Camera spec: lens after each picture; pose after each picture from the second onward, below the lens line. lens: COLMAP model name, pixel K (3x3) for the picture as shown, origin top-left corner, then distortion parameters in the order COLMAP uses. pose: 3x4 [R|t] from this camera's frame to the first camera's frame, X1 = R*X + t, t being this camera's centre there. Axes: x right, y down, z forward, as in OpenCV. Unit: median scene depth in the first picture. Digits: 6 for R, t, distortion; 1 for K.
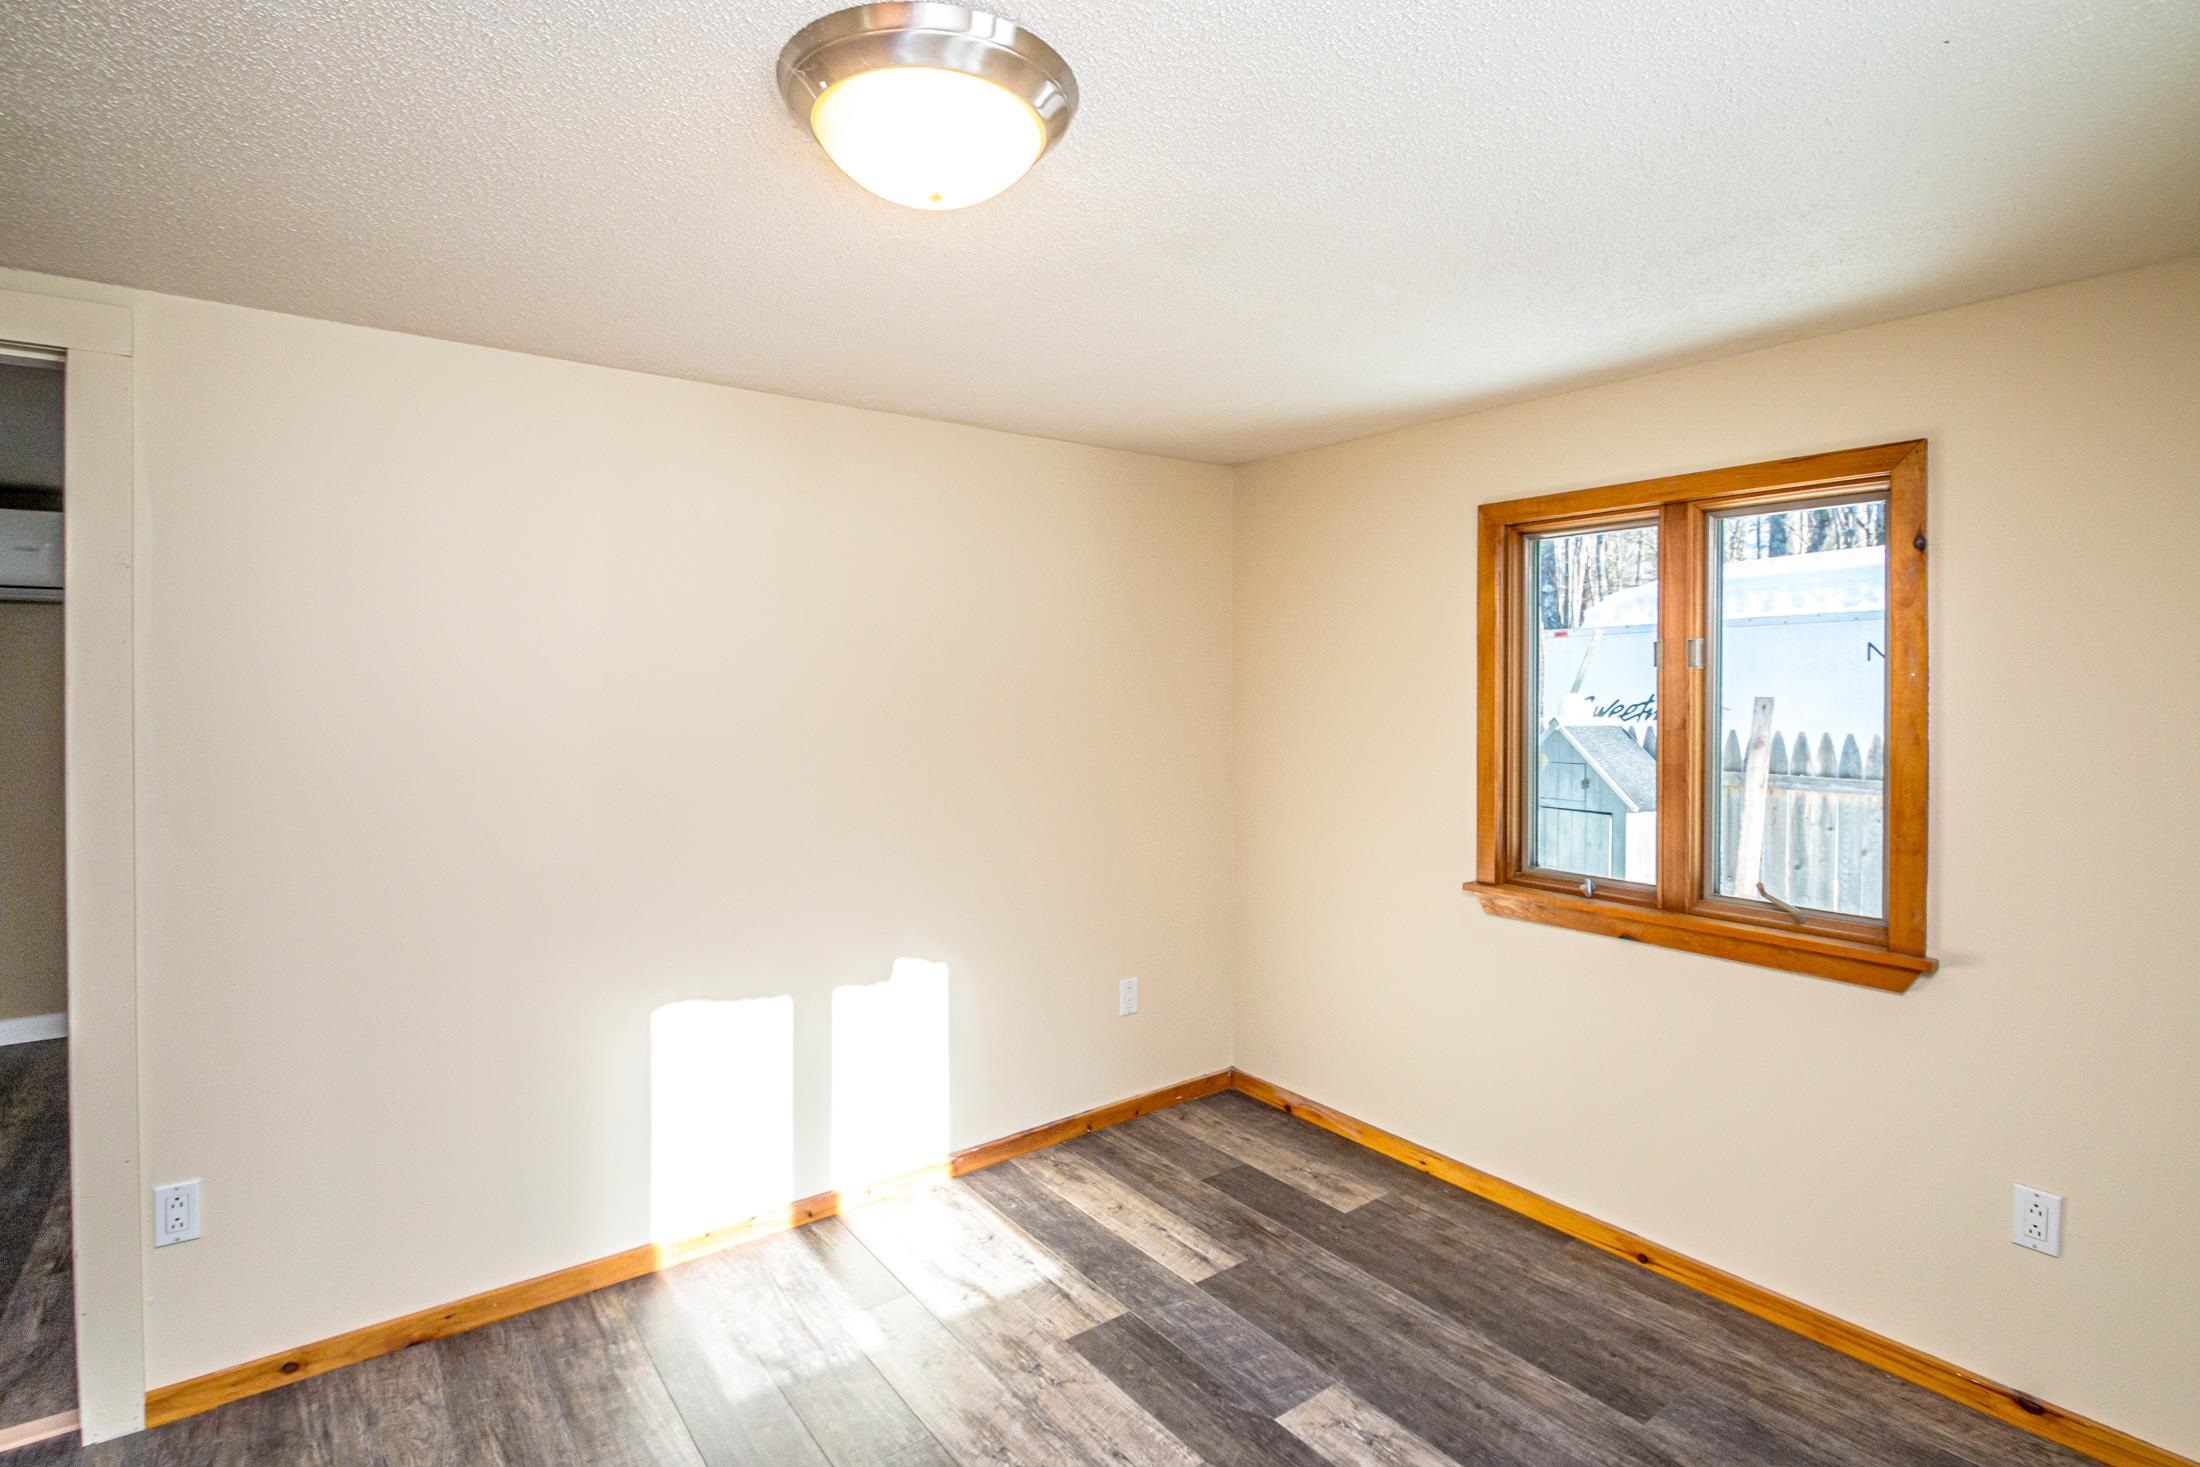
lens RADIAL K [[1044.7, 0, 1037.8], [0, 1044.7, 674.8], [0, 0, 1]] dist [0.001170, -0.015366]
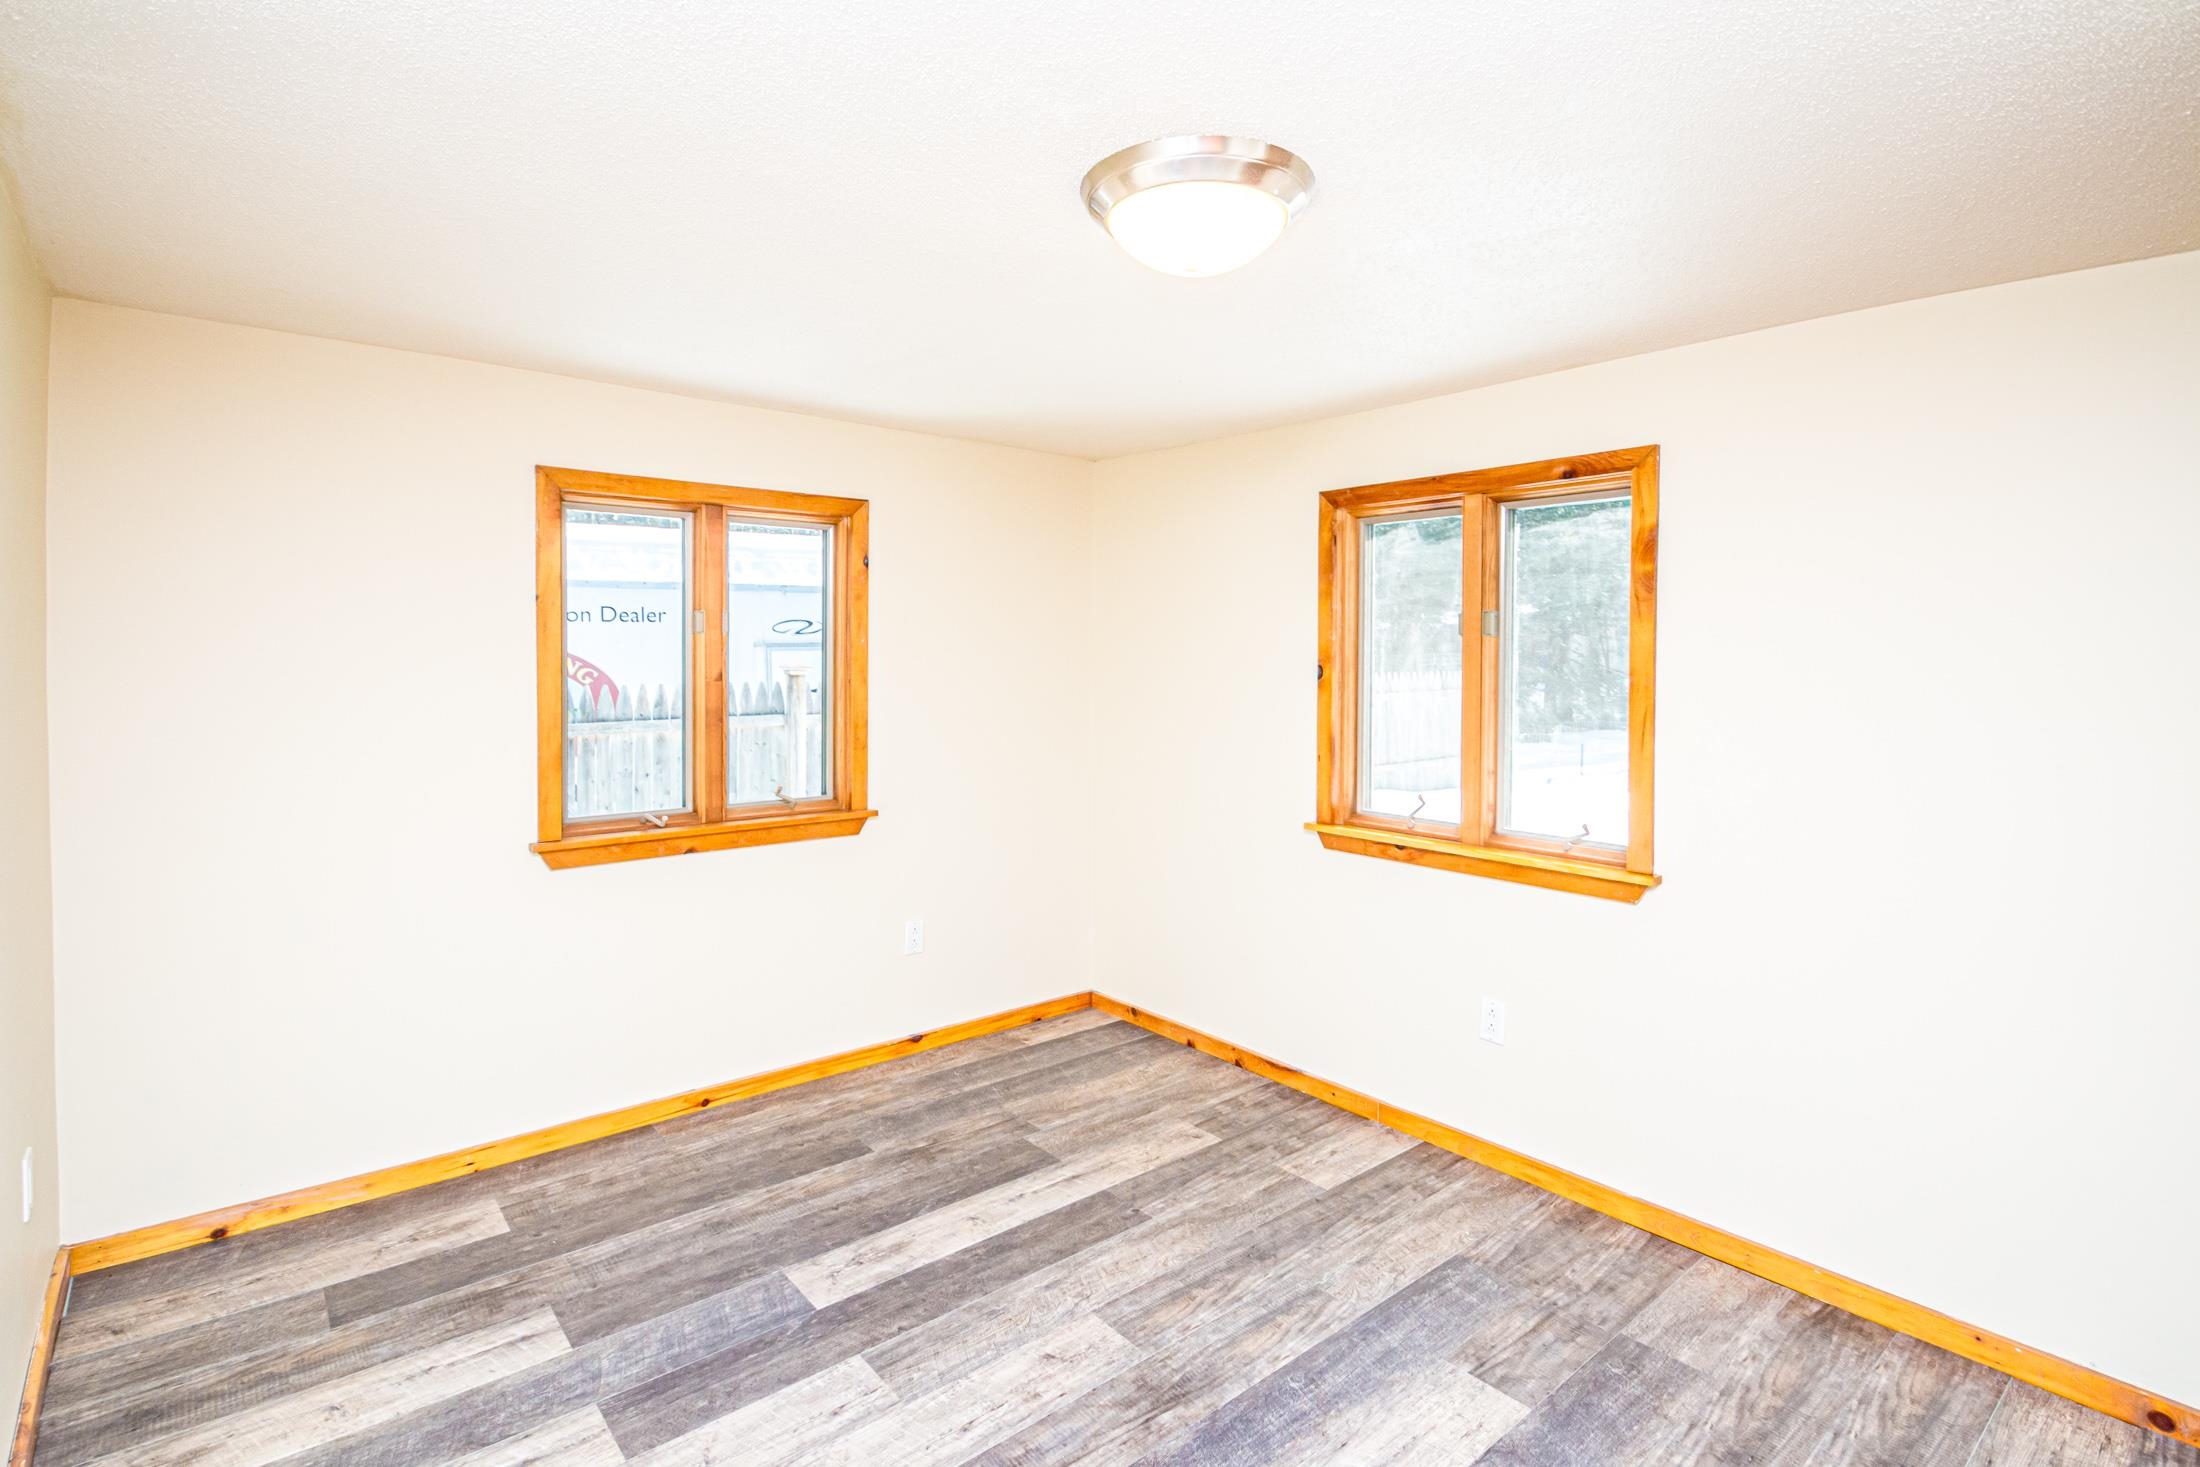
lens RADIAL K [[1042.7, 0, 1097.2], [0, 1042.7, 699.3], [0, 0, 1]] dist [-0.000610, -0.018052]
pose [[-0.078655, -0.050511, 0.995621, -0.718509], [-0.012785, 0.998685, 0.049656, 0.003239], [-0.996820, -0.008824, -0.079197, 0.656042]]
